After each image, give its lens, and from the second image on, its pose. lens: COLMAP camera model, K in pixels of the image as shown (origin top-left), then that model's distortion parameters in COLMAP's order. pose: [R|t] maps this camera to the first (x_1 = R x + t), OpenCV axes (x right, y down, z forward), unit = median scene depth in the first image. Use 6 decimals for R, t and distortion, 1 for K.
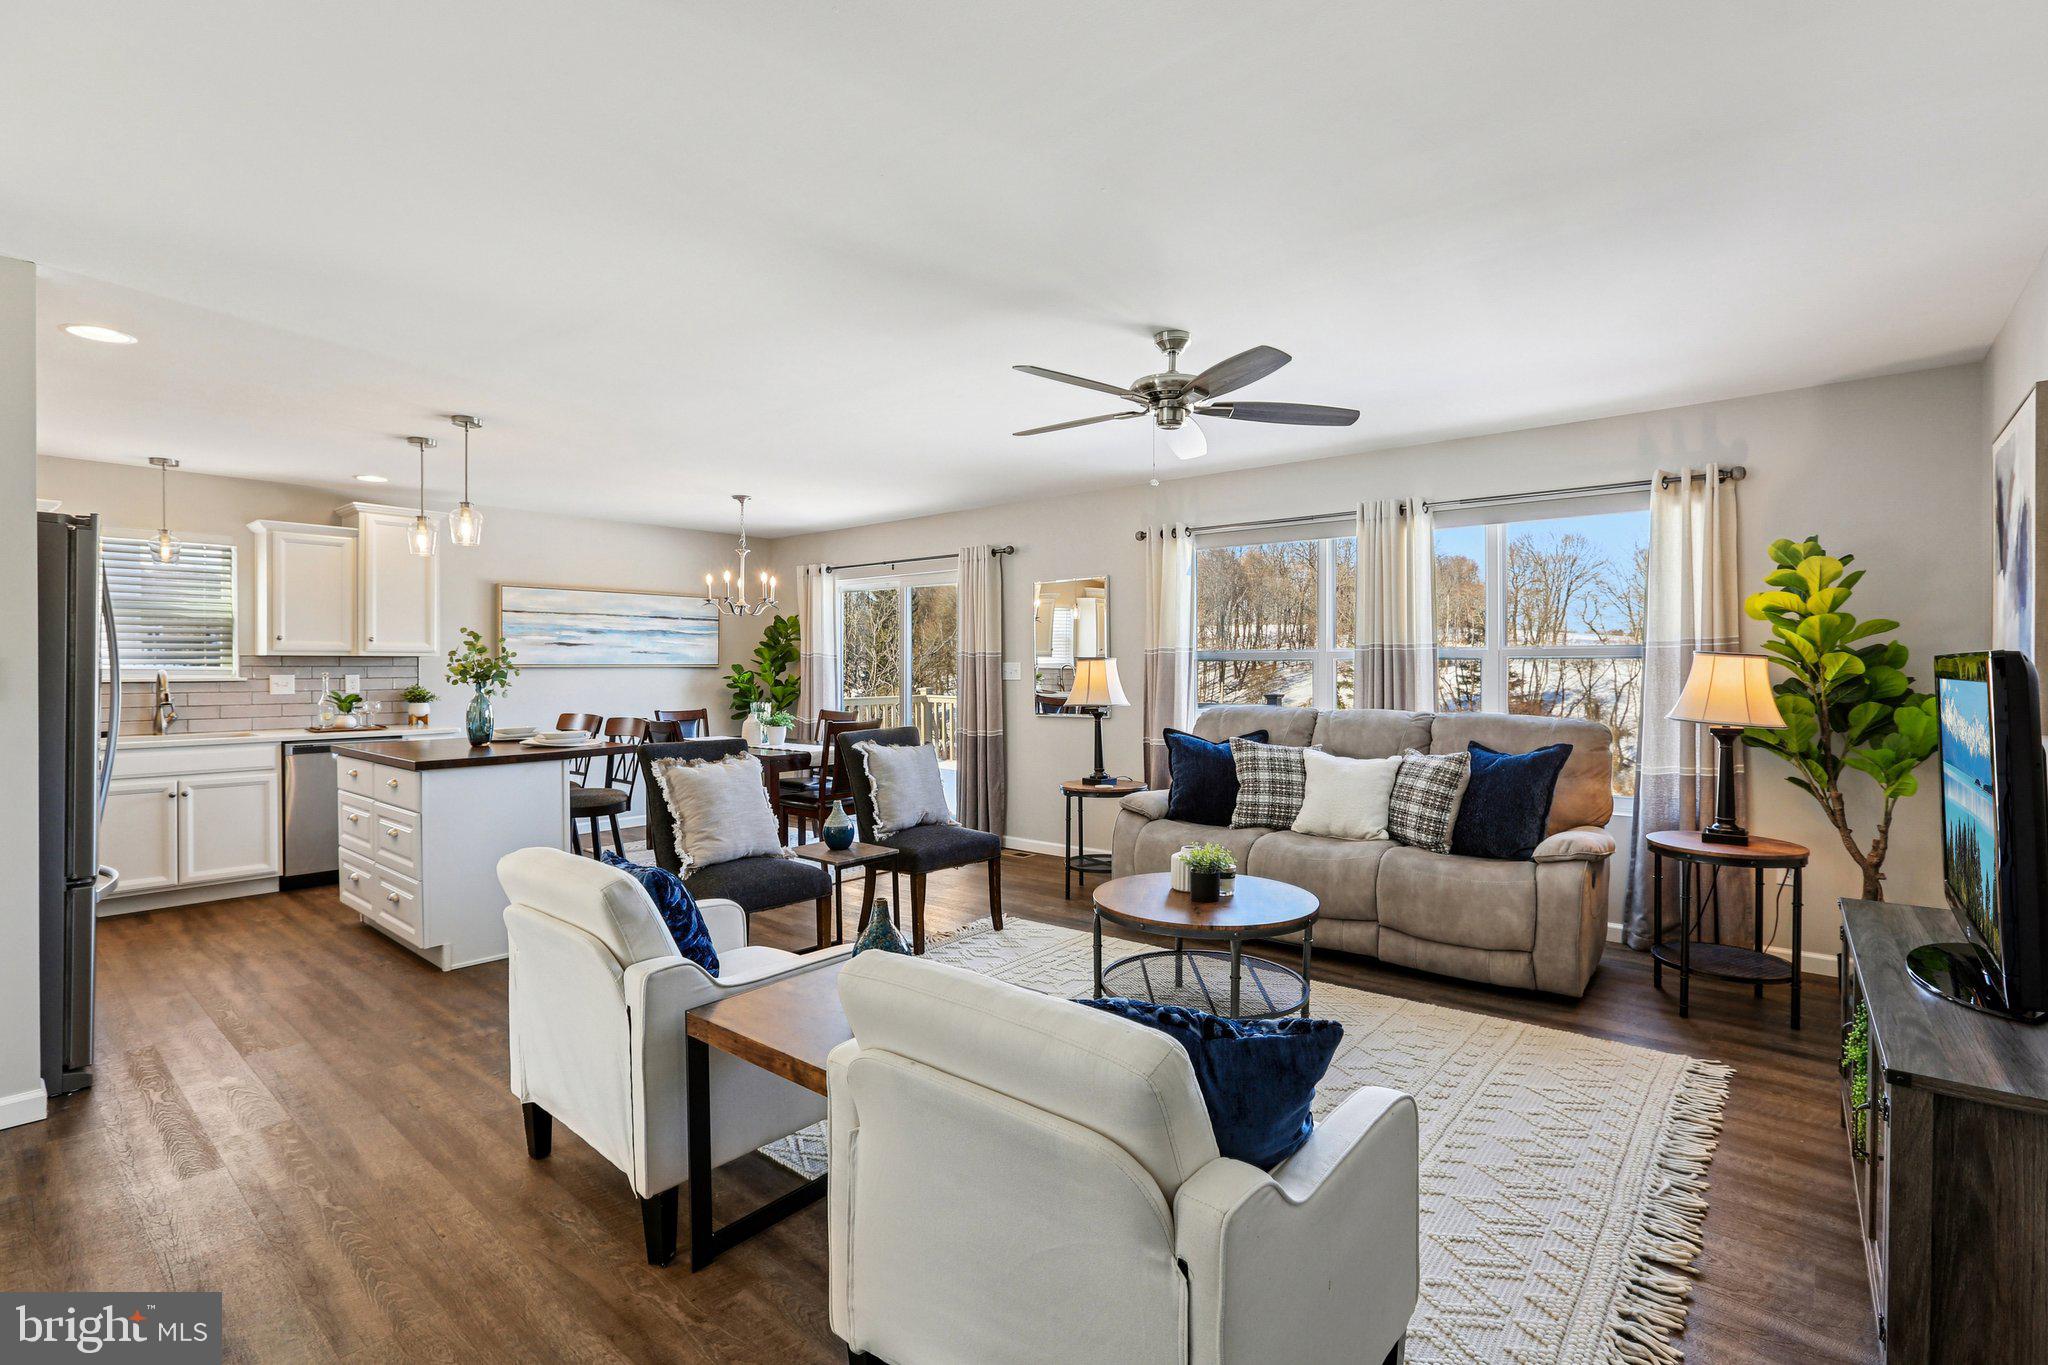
lens RADIAL K [[946.2, 0, 1017.4], [0, 946.2, 672.4], [0, 0, 1]] dist [-0.027944, 0.002635]
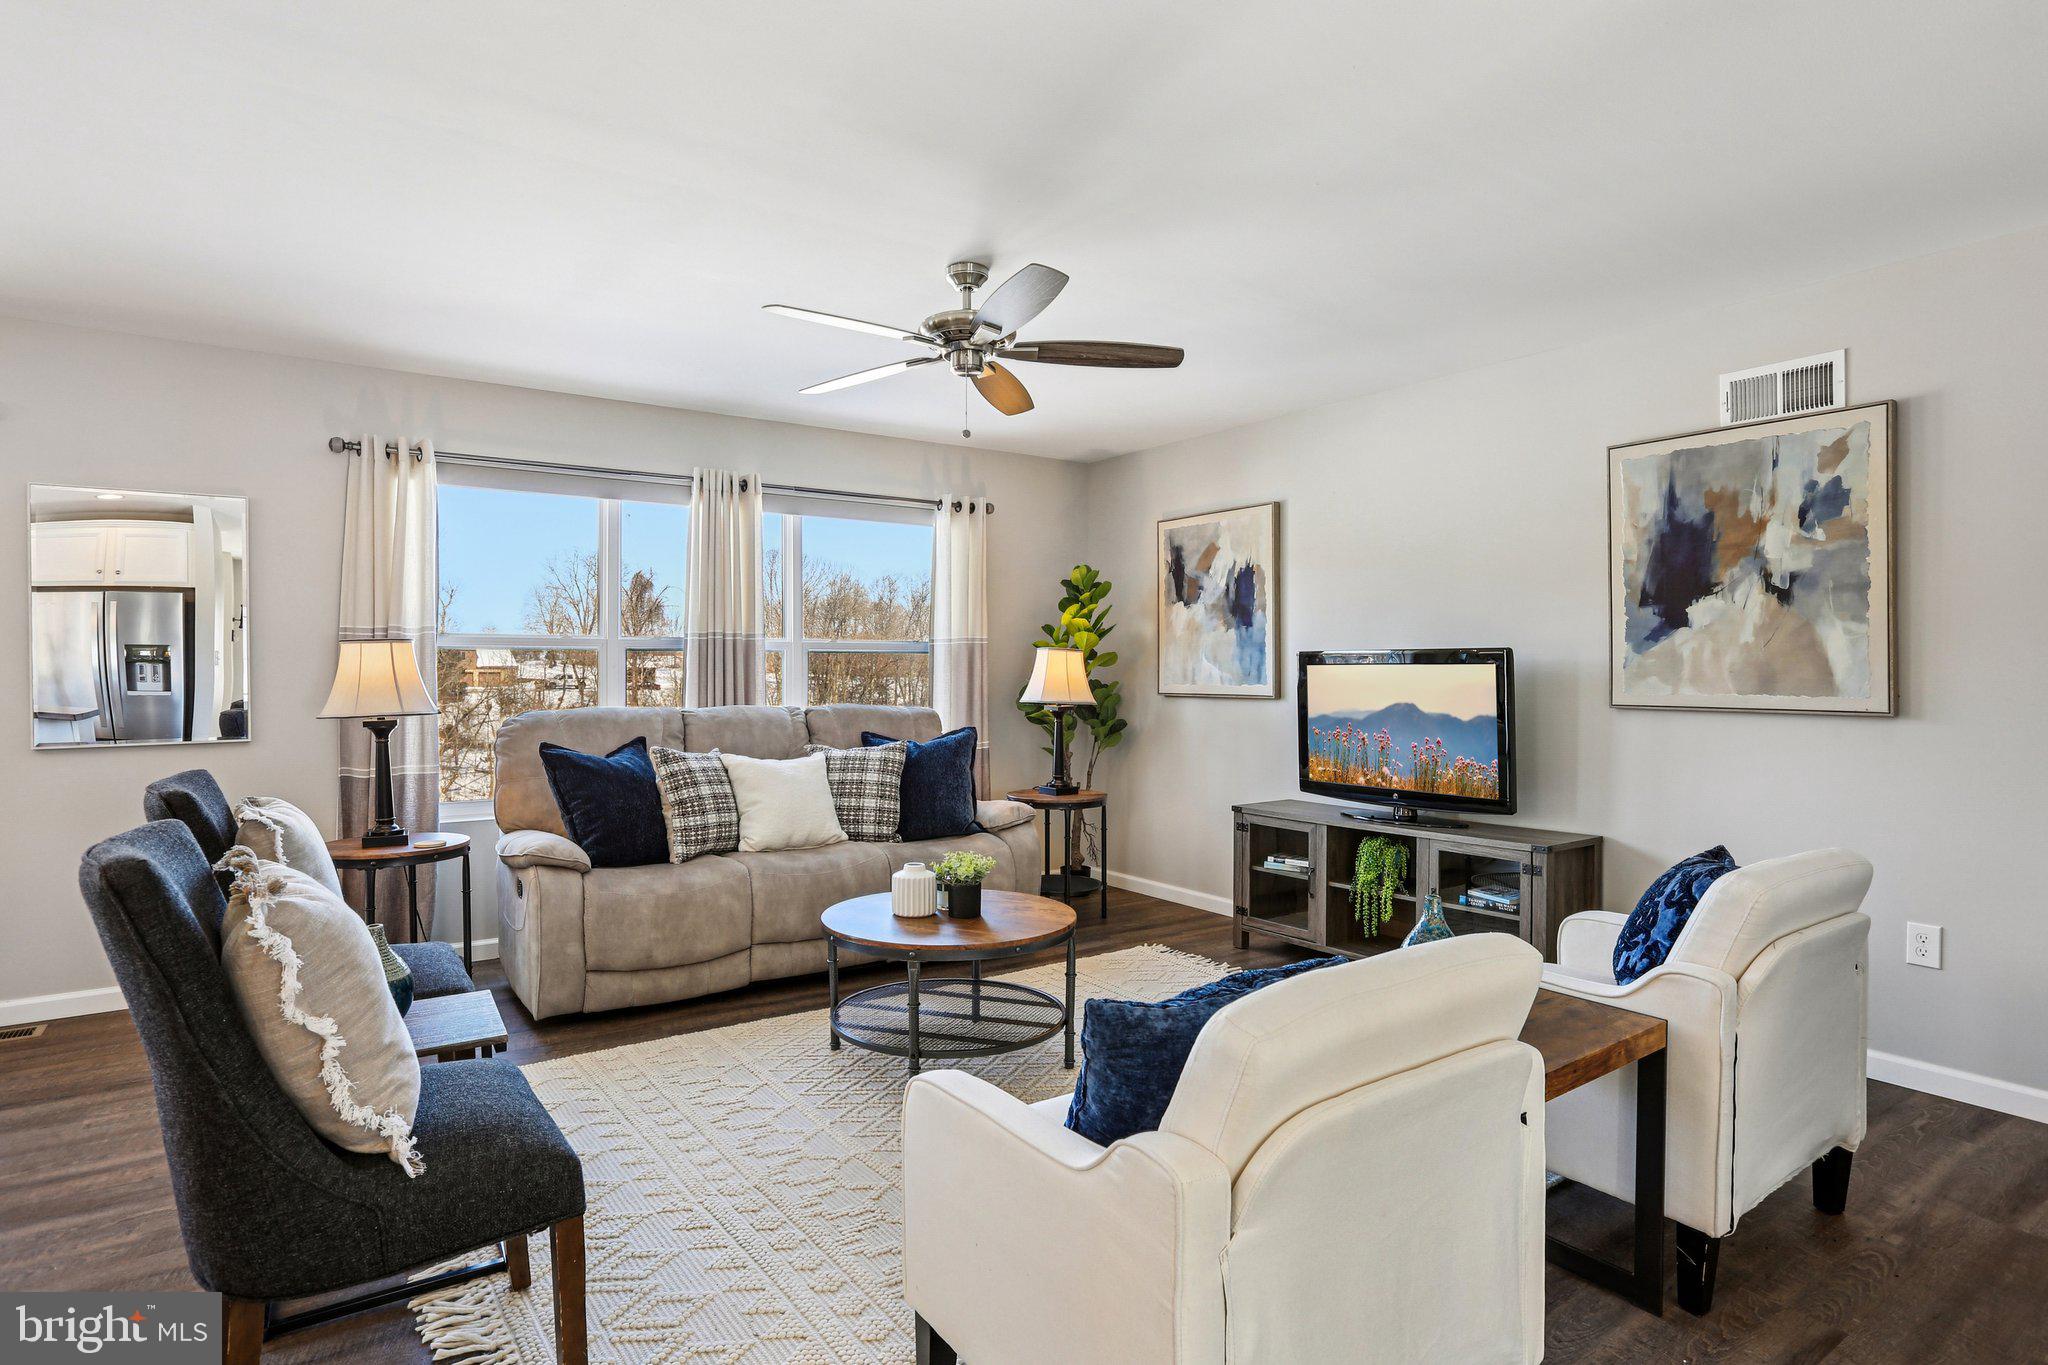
lens RADIAL K [[1095.3, 0, 986.2], [0, 1095.3, 680.4], [0, 0, 1]] dist [-0.024067, 0.004136]
pose [[0.264112, -0.009540, 0.964445, -0.466782], [0.000417, 0.999952, 0.009777, 0.004230], [-0.964492, -0.002180, 0.264104, 0.421269]]
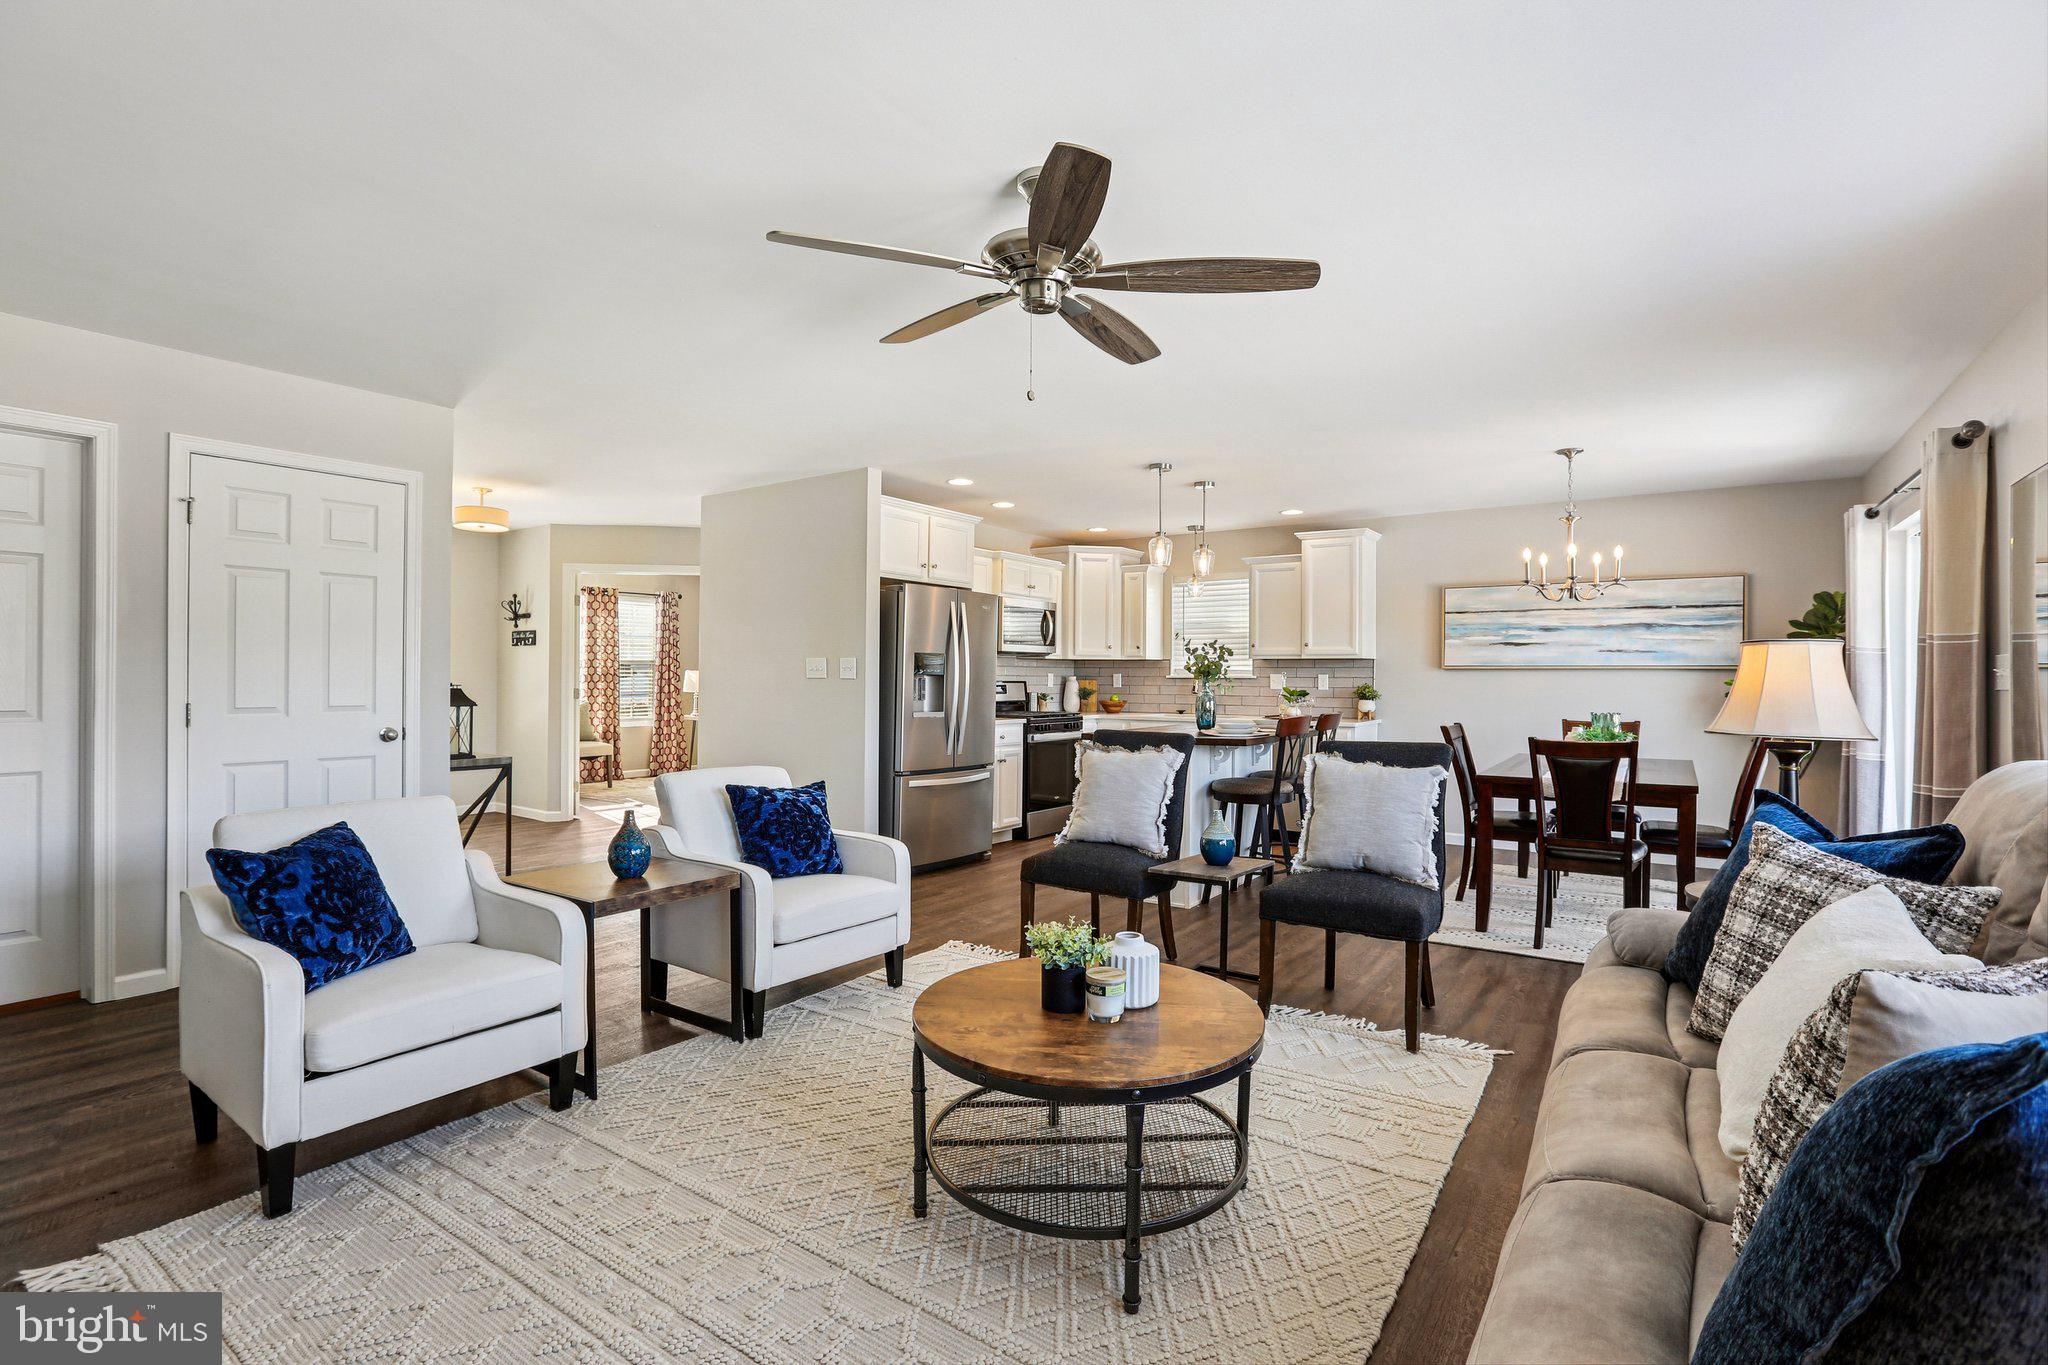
lens RADIAL K [[946.2, 0, 1037.0], [0, 946.2, 684.5], [0, 0, 1]] dist [-0.027944, 0.002635]
pose [[0.108766, 0.012256, -0.993992, 0.499267], [-0.007839, 0.999903, 0.011471, 0.004256], [0.994036, 0.006545, 0.108851, 0.536189]]
